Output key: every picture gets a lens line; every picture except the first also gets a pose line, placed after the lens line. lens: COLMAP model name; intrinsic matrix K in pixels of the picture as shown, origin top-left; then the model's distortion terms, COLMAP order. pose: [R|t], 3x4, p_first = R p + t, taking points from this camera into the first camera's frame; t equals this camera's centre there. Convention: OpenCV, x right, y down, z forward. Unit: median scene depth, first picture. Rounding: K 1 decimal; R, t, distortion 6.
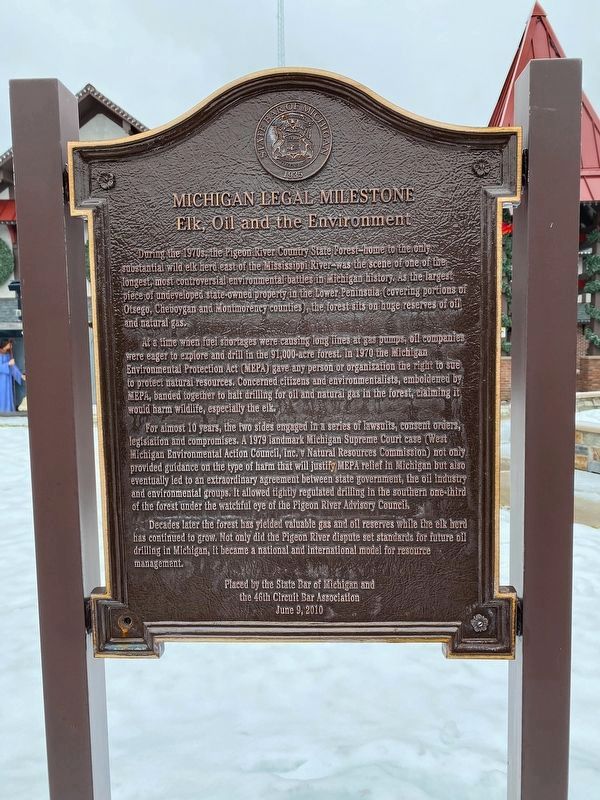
lens RADIAL K [[607.1, 0, 300.0], [0, 607.1, 400.0], [0, 0, 1]] dist [0.008408, 0.000794]
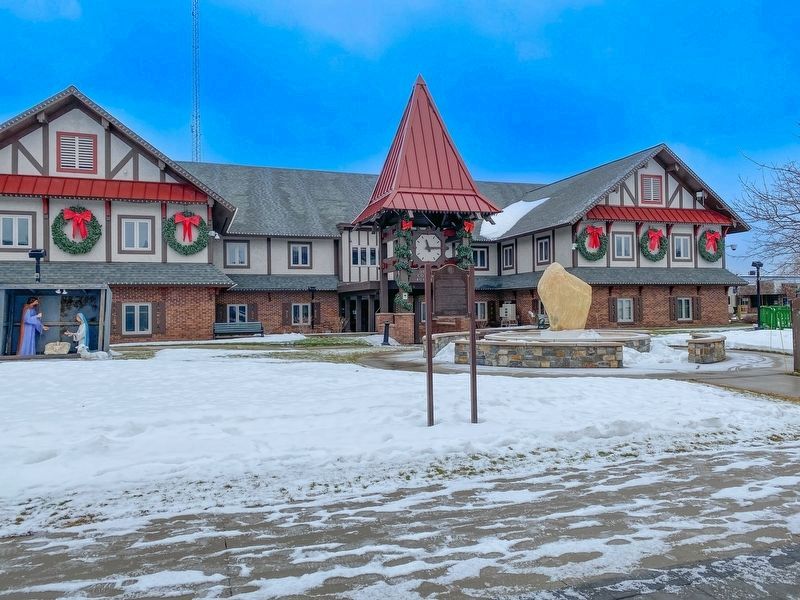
lens RADIAL K [[607.1, 0, 400.0], [0, 607.1, 300.0], [0, 0, 1]] dist [0.008408, 0.000794]
pose [[0.939067, 0.011879, 0.343529, -0.210510], [0.026106, 0.994052, -0.105735, 0.056278], [-0.342742, 0.108261, 0.933171, -0.402154]]
